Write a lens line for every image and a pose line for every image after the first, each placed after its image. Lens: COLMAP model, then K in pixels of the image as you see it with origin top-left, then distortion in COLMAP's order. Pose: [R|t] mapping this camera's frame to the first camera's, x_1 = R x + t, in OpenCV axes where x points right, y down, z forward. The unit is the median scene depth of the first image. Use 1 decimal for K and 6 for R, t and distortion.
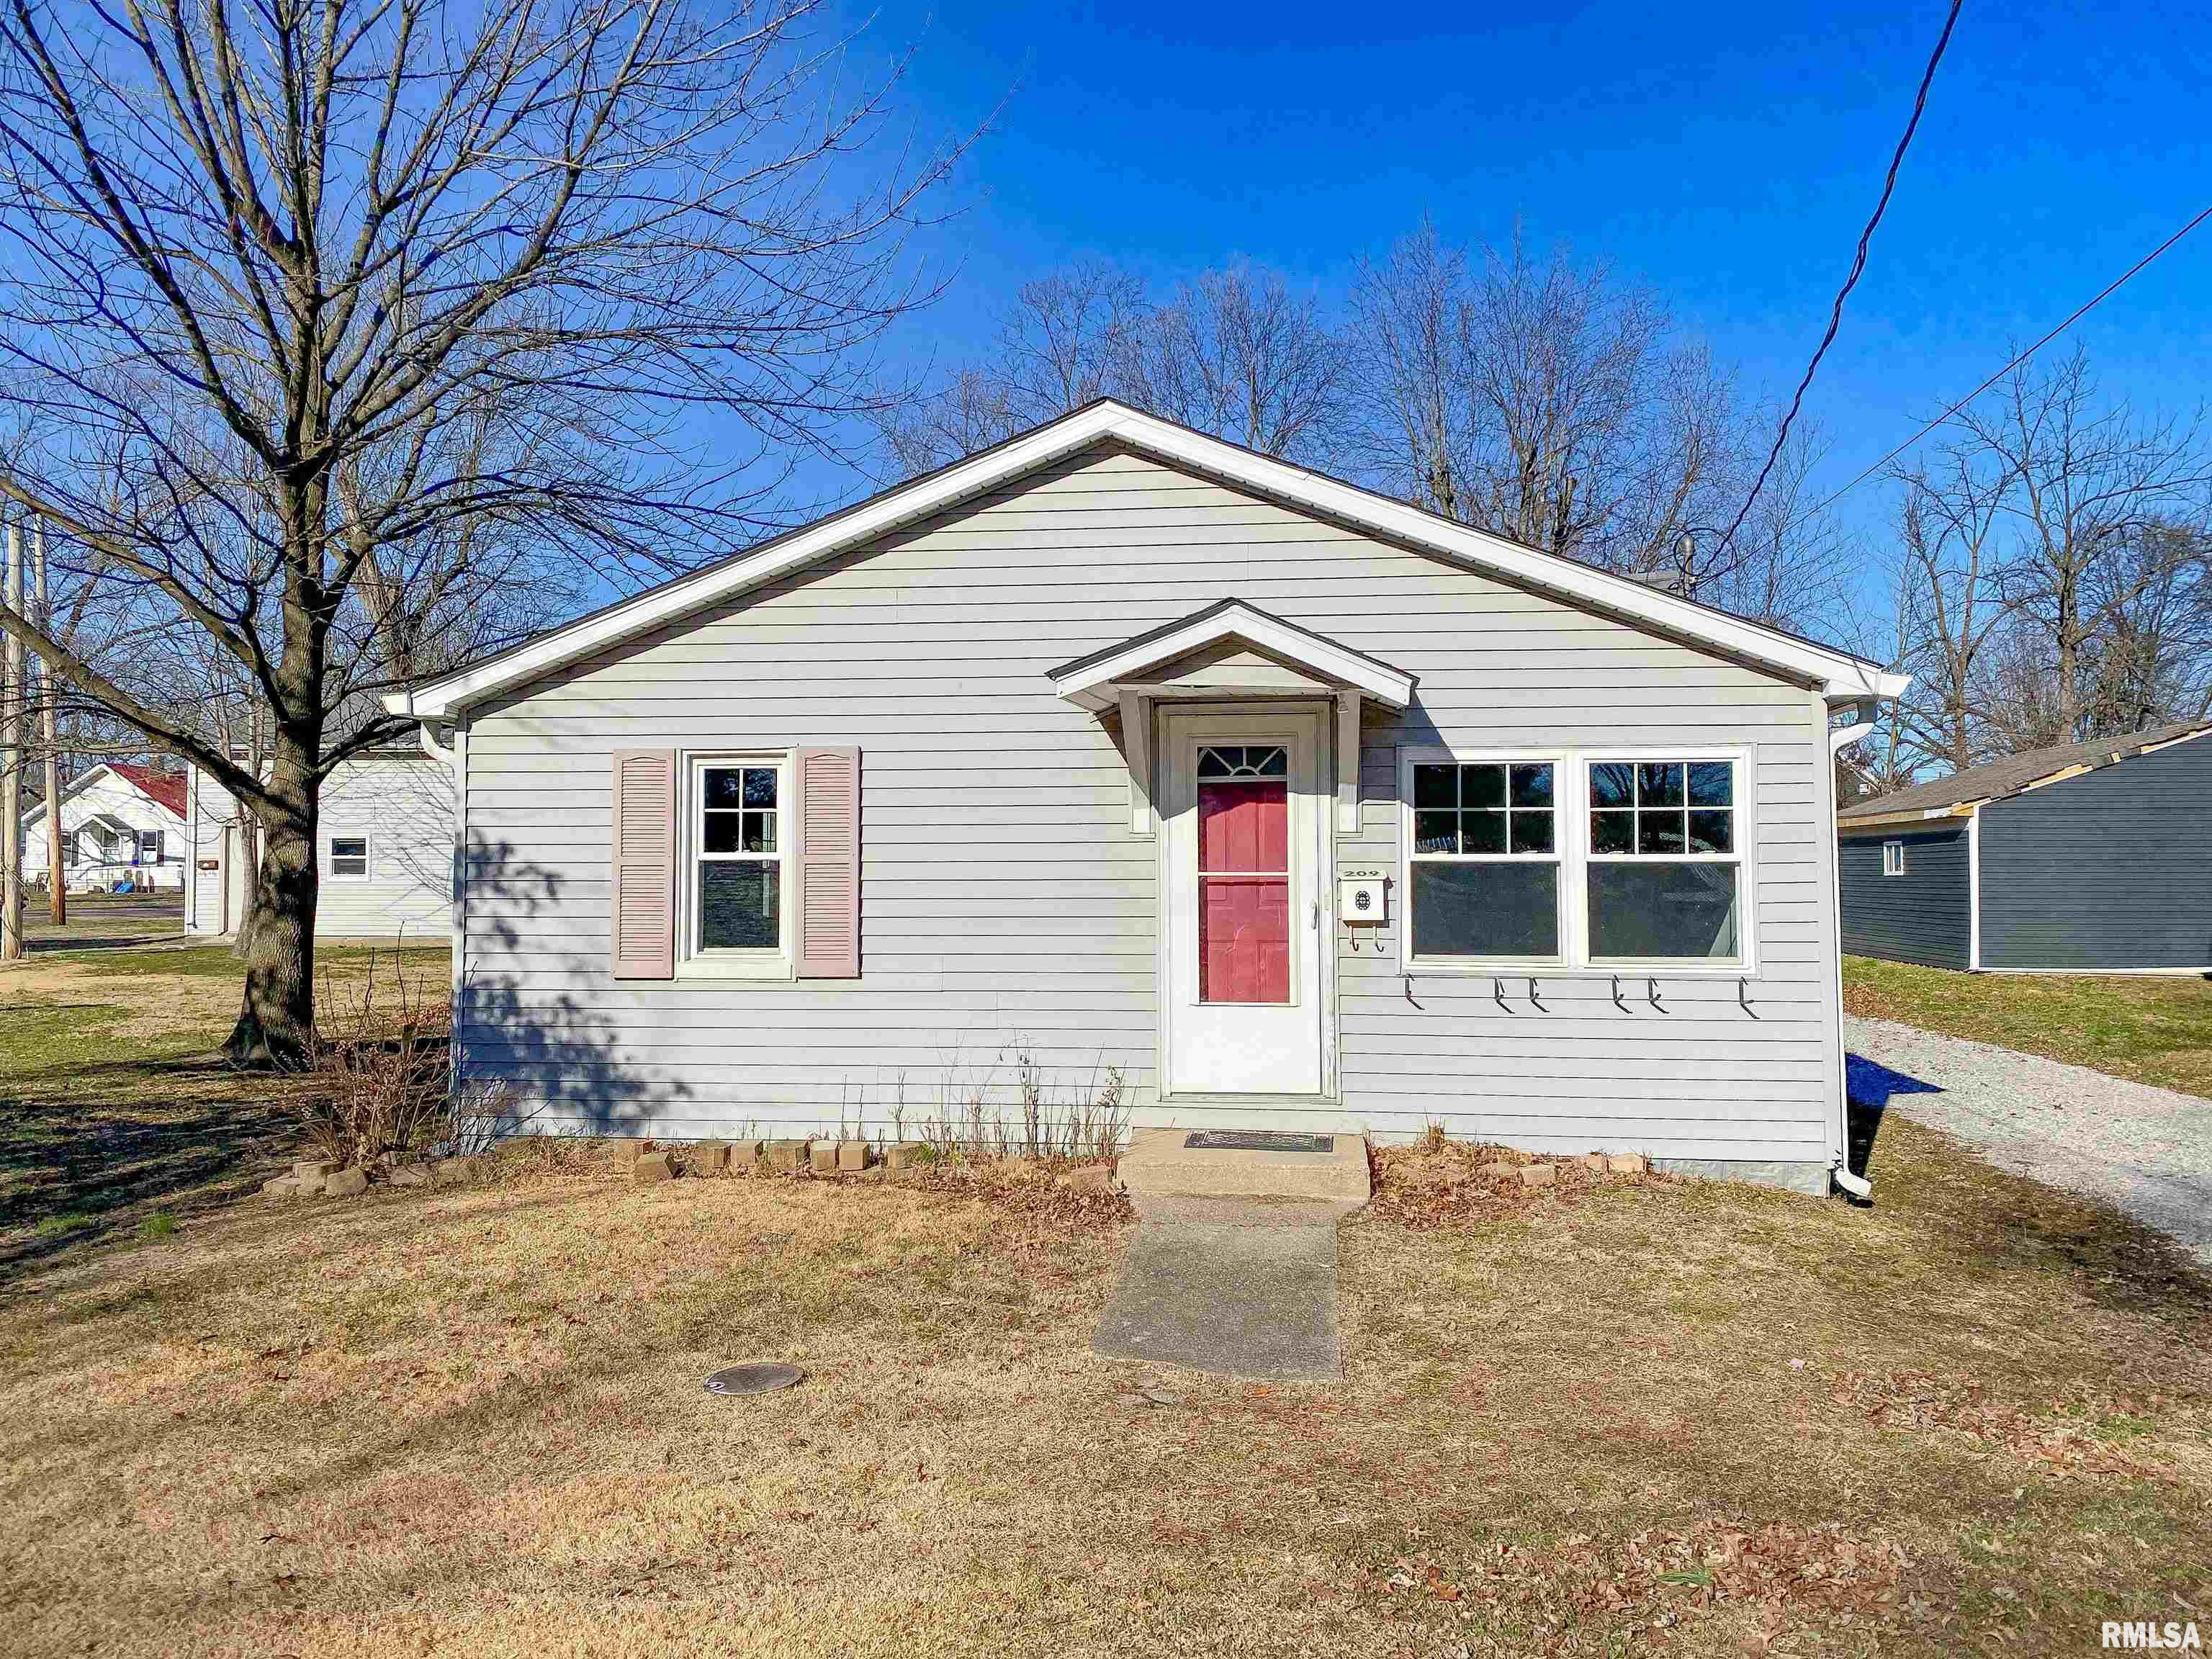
lens RADIAL K [[1657.8, 0, 1106.0], [0, 1657.8, 829.5], [0, 0, 1]] dist [0.049716, -0.006815]
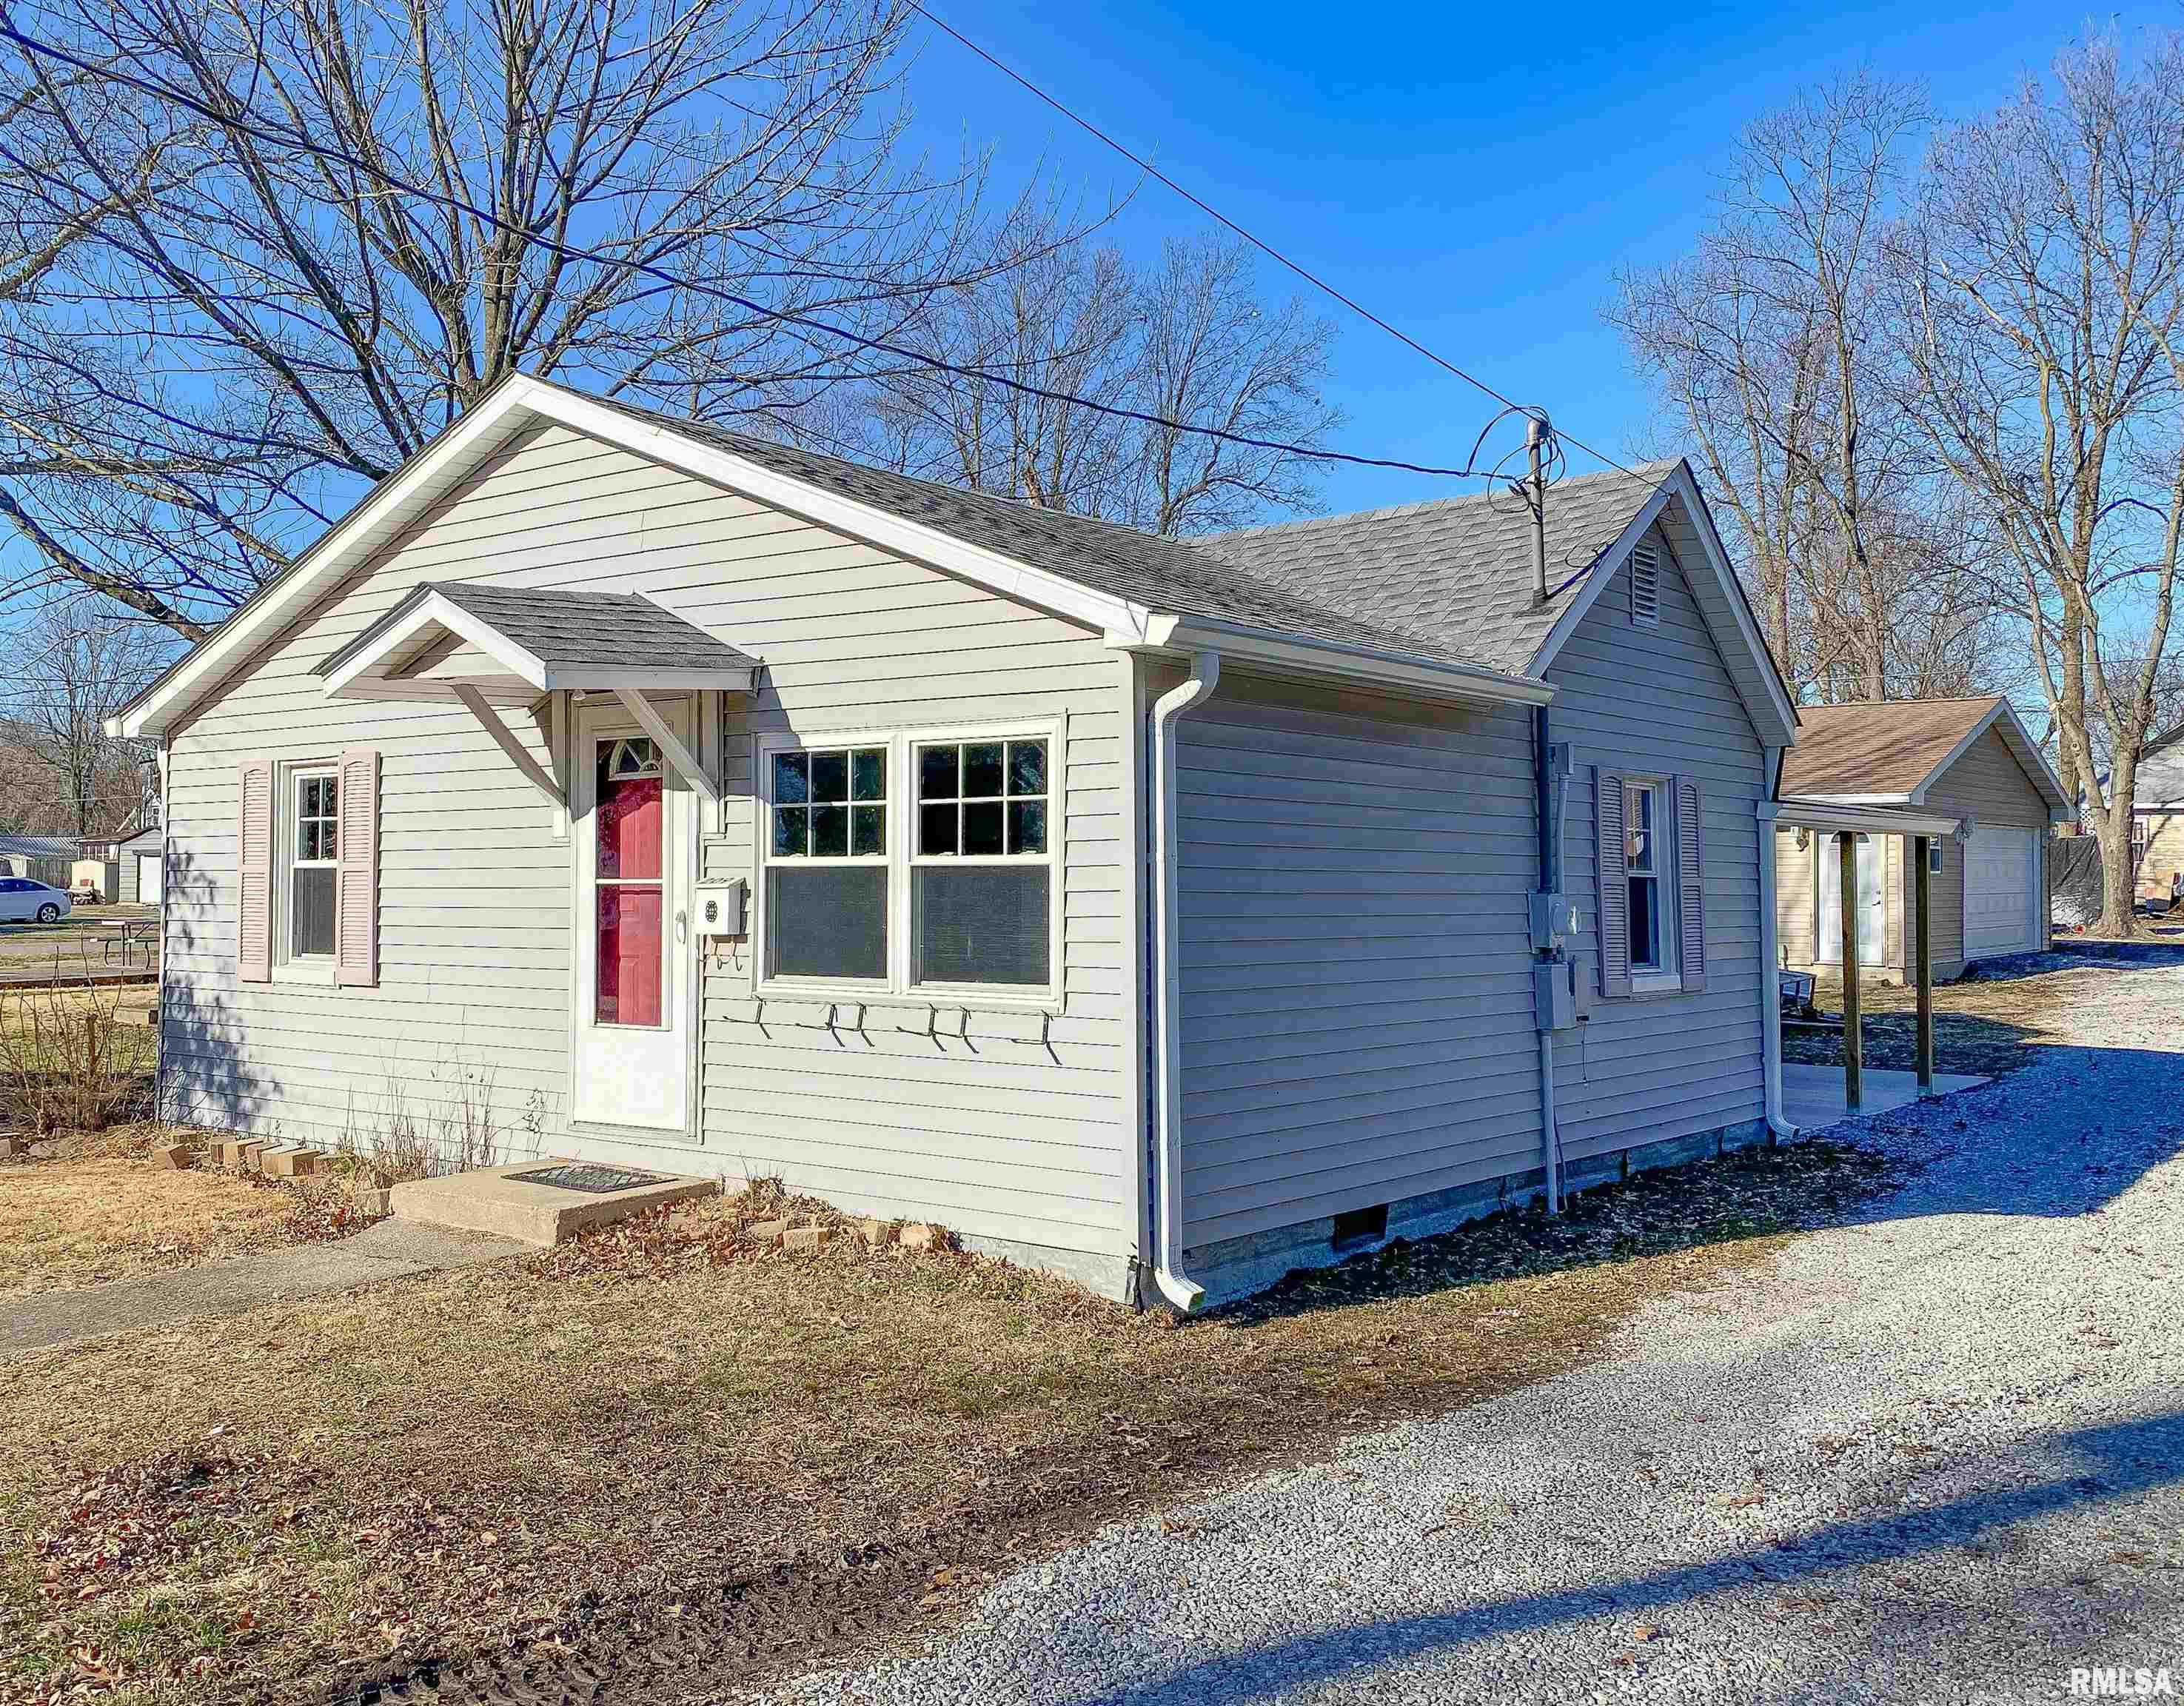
lens RADIAL K [[1969.9, 0, 1095.9], [0, 1969.9, 878.5], [0, 0, 1]] dist [0.011061, 0.002767]
pose [[0.864662, -0.001107, -0.502352, 0.843994], [0.015020, 0.999607, 0.023651, 0.003809], [0.502129, -0.027996, 0.864339, 0.203772]]
